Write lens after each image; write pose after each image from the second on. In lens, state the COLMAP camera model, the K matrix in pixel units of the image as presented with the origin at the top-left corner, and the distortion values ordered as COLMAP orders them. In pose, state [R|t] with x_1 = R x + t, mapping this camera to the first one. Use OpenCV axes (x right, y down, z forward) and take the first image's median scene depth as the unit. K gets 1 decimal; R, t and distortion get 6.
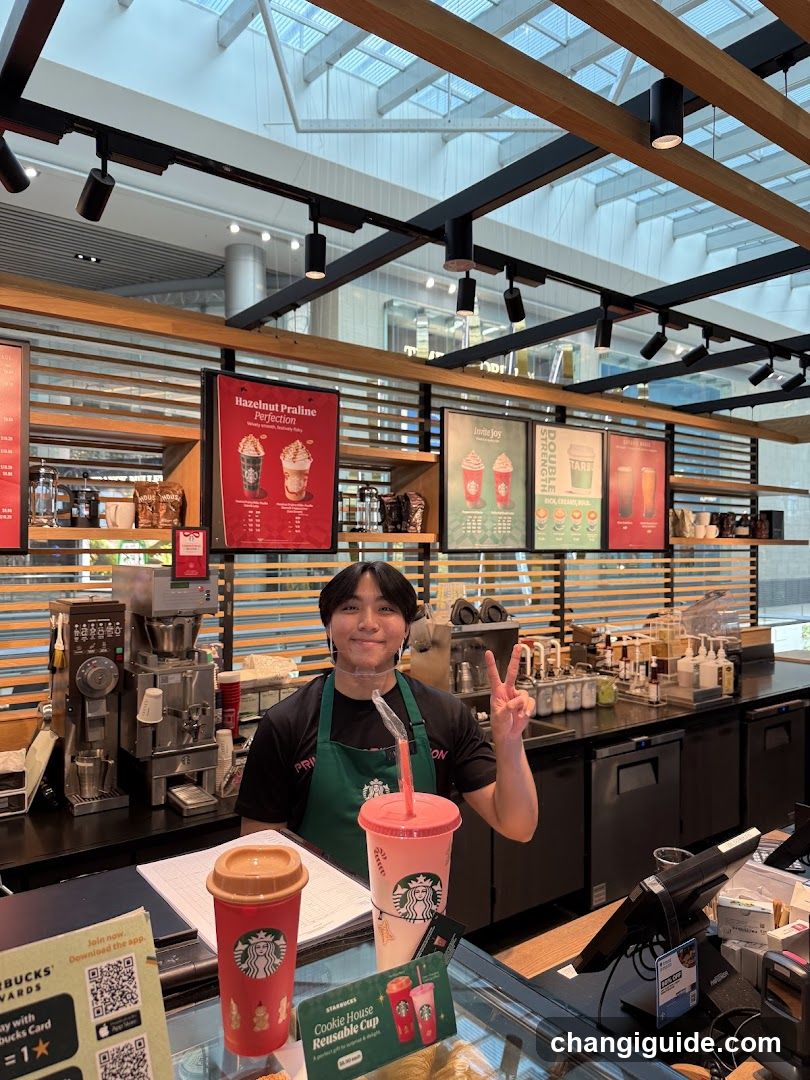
lens RADIAL K [[761.6, 0, 405.0], [0, 761.6, 540.0], [0, 0, 1]] dist [0.002256, -0.000491]
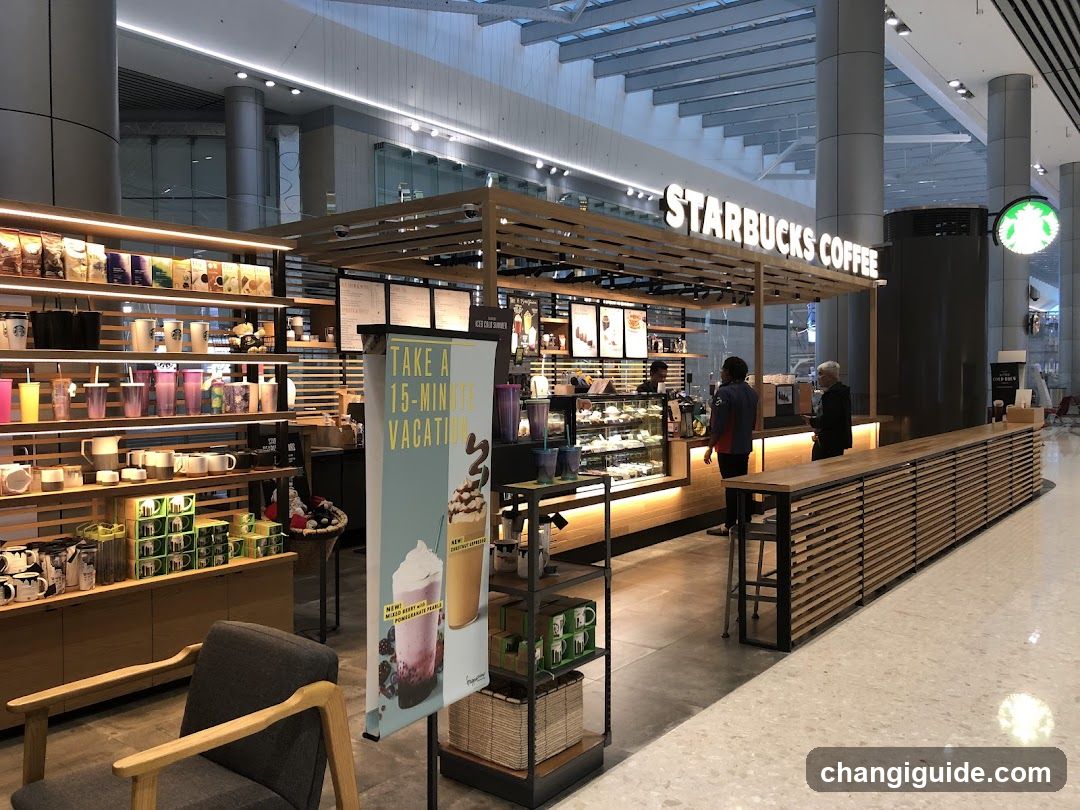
lens RADIAL K [[868.5, 0, 540.0], [0, 868.5, 405.0], [0, 0, 1]] dist [0.009862, 0.001863]
pose [[0.970799, -0.023504, 0.238741, -0.678875], [0.014267, 0.999084, 0.040342, 0.048353], [-0.239471, -0.035758, 0.970245, -1.649475]]
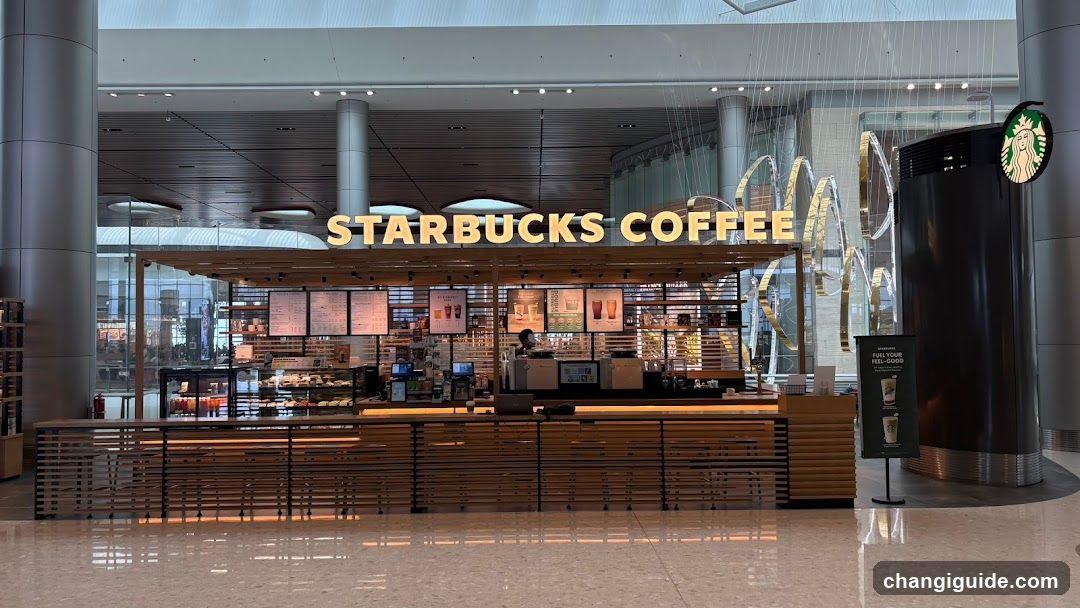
lens RADIAL K [[813.3, 0, 540.0], [0, 813.3, 304.0], [0, 0, 1]] dist [0.145160, -0.000308]
pose [[0.798761, -0.041511, -0.600215, 2.002516], [0.017362, 0.998792, -0.045972, 0.045579], [0.601398, 0.026300, 0.798516, -1.491131]]
